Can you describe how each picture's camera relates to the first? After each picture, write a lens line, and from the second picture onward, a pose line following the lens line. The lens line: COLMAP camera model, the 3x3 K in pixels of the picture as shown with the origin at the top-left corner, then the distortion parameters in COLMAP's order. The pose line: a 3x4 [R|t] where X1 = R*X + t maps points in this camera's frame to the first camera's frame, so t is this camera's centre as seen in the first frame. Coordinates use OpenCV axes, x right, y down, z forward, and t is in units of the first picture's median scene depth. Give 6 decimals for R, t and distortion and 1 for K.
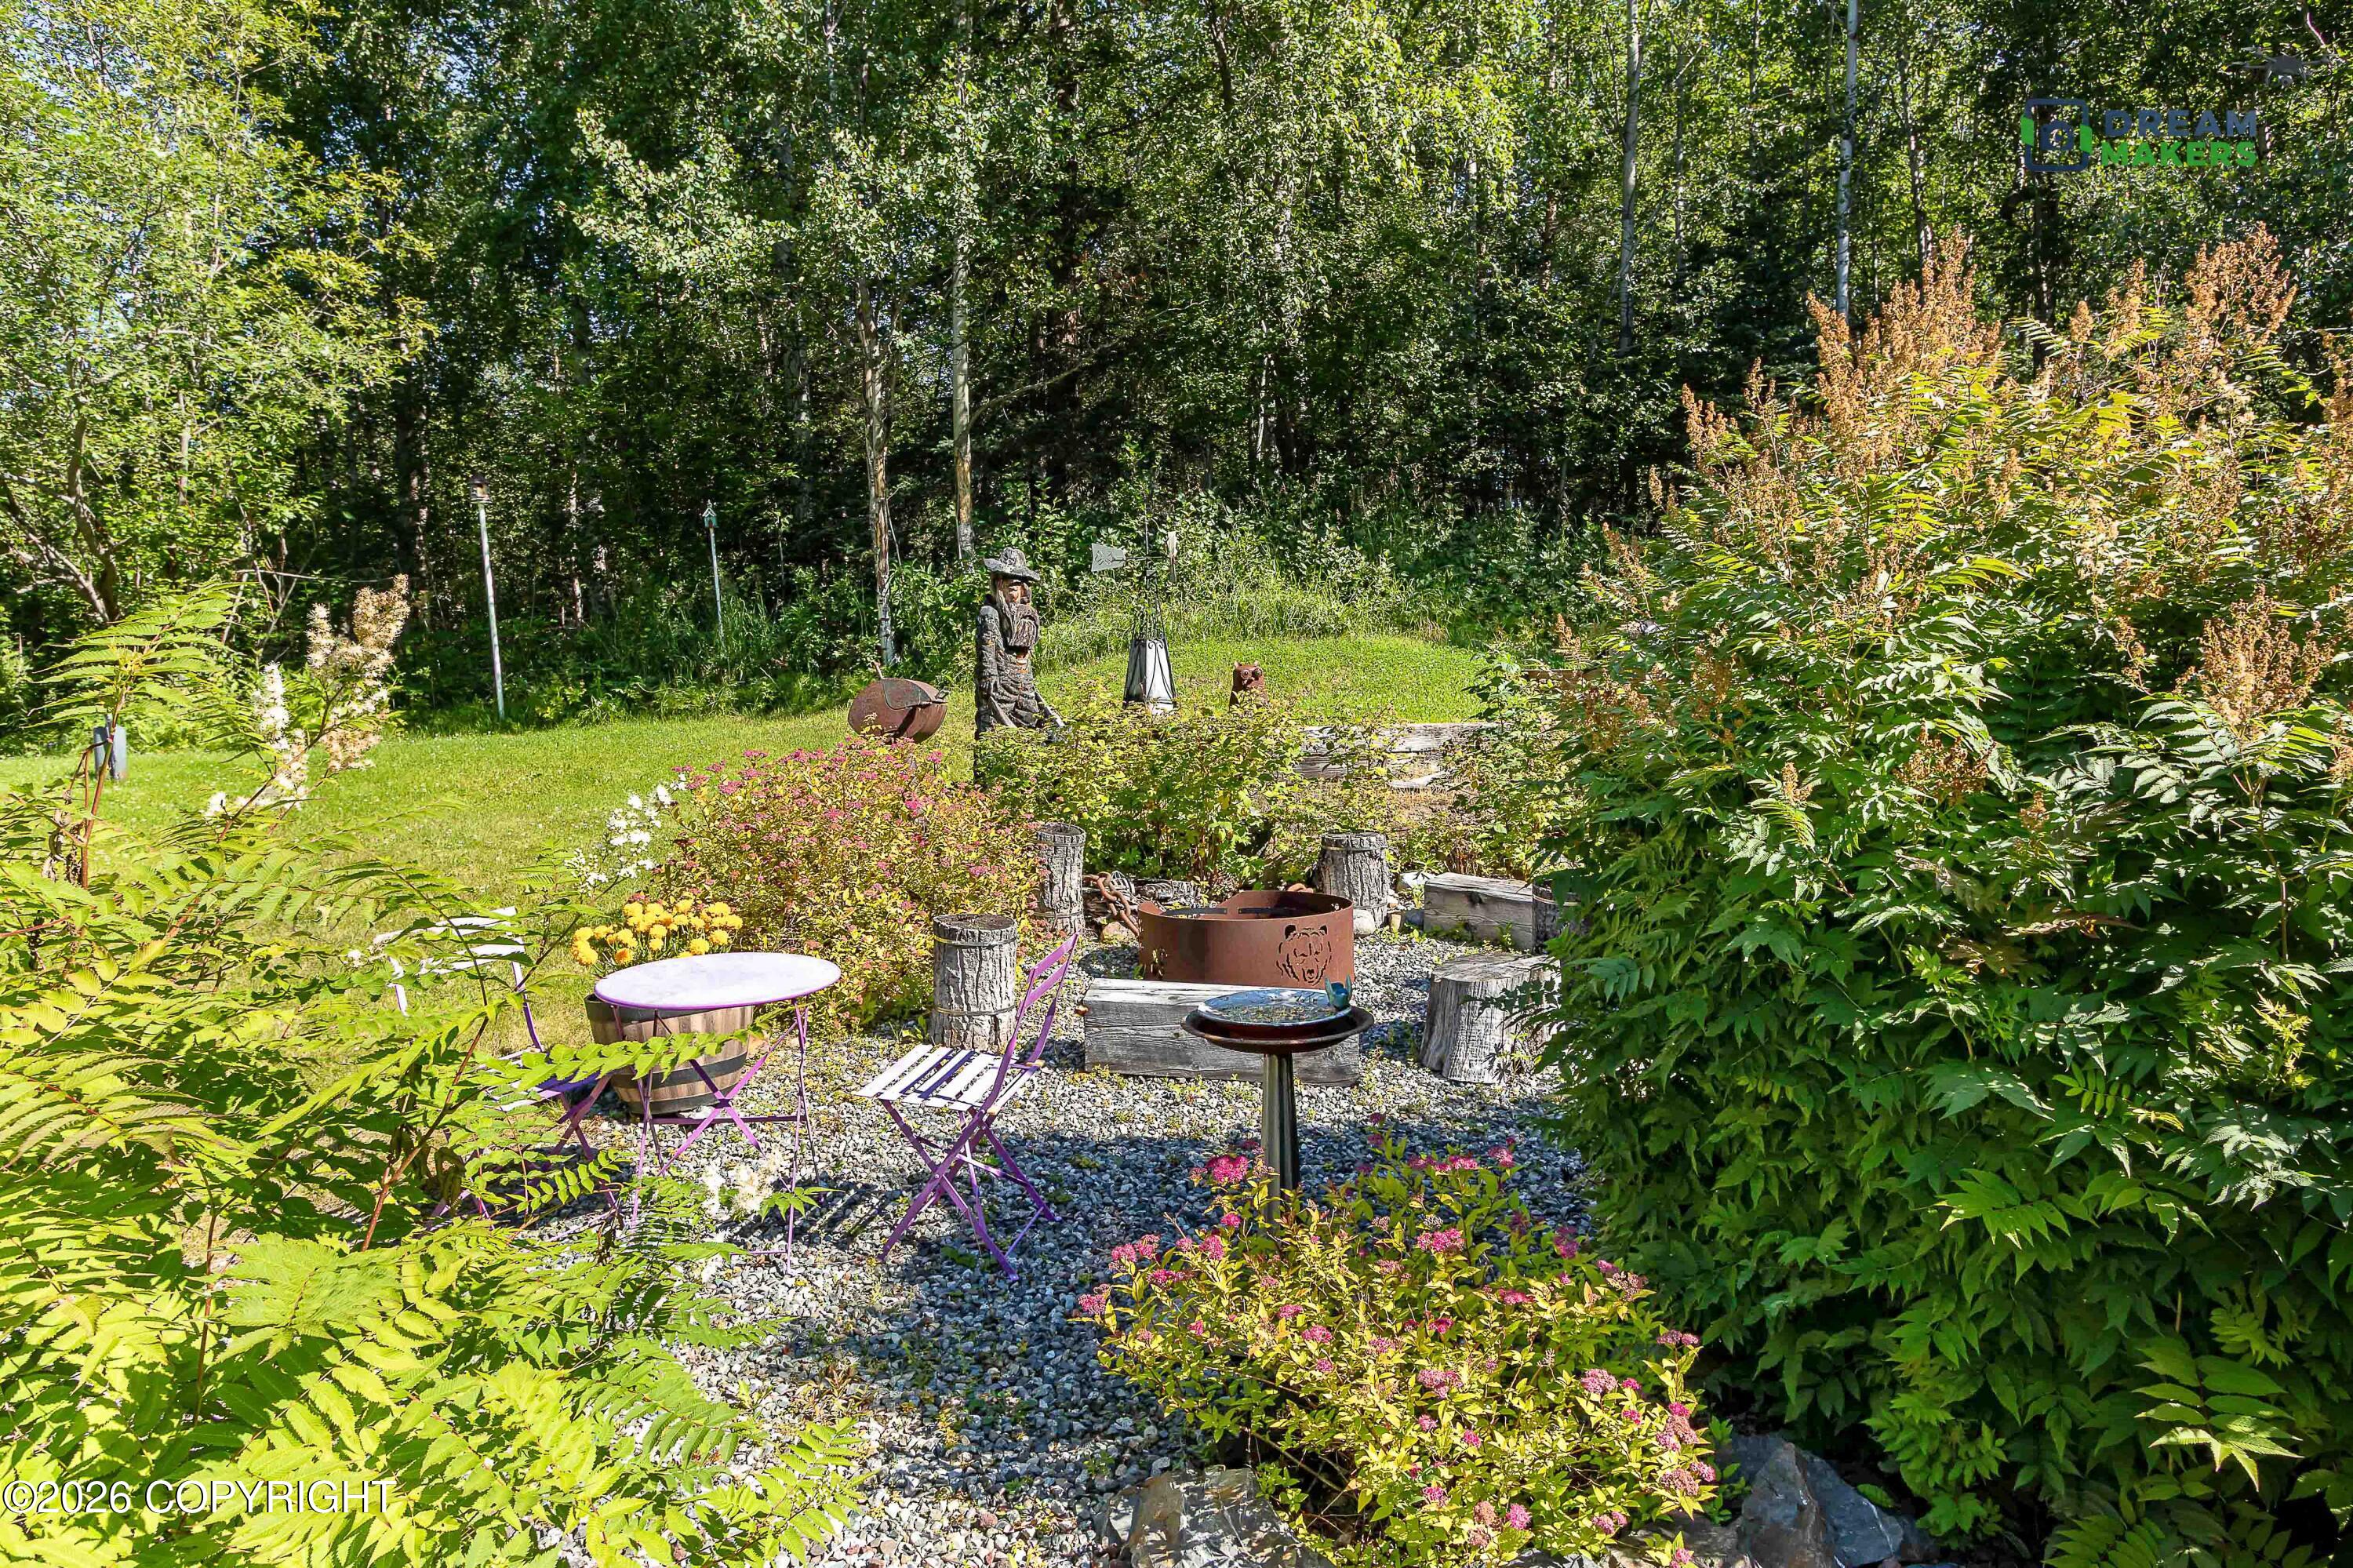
lens RADIAL K [[1550.0, 0, 1176.5], [0, 1550.0, 784.0], [0, 0, 1]] dist [0.002830, -0.000166]
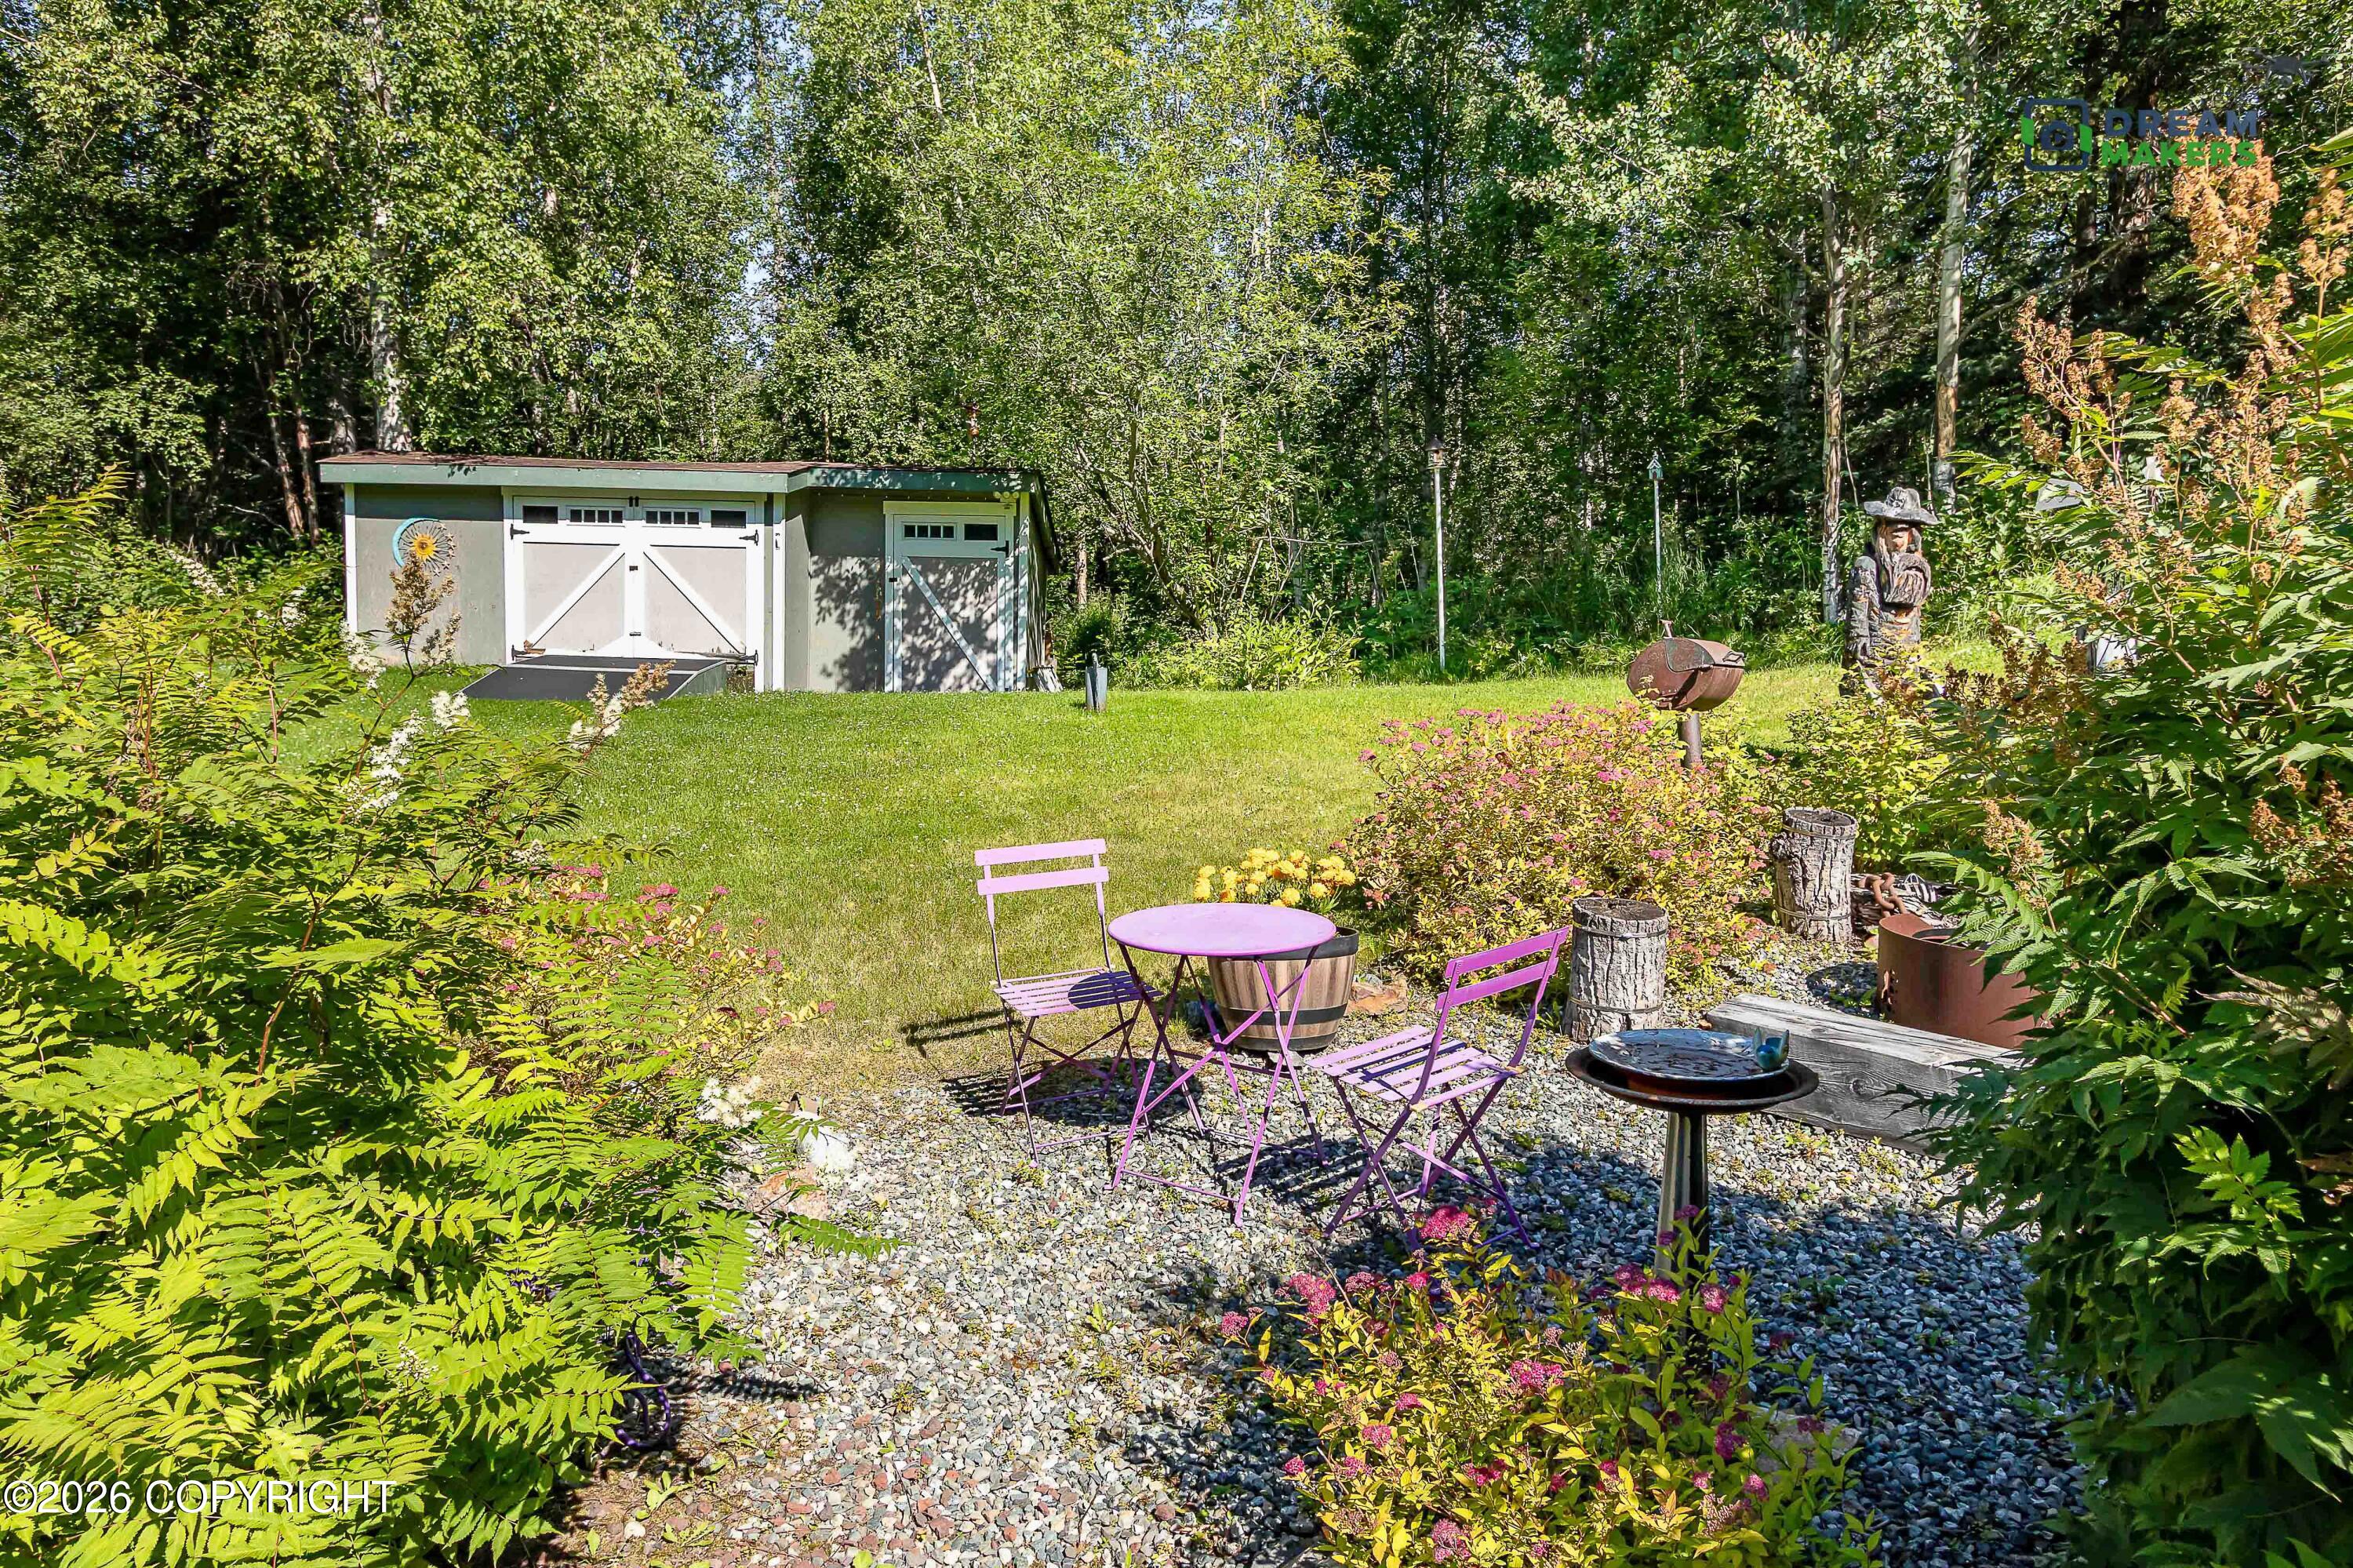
lens RADIAL K [[1550.0, 0, 1176.5], [0, 1550.0, 784.0], [0, 0, 1]] dist [0.002830, -0.000166]
pose [[0.763537, 0.075742, -0.641307, 0.126719], [-0.056933, 0.997126, 0.049982, -0.007441], [0.643250, -0.001652, 0.765654, 0.070894]]
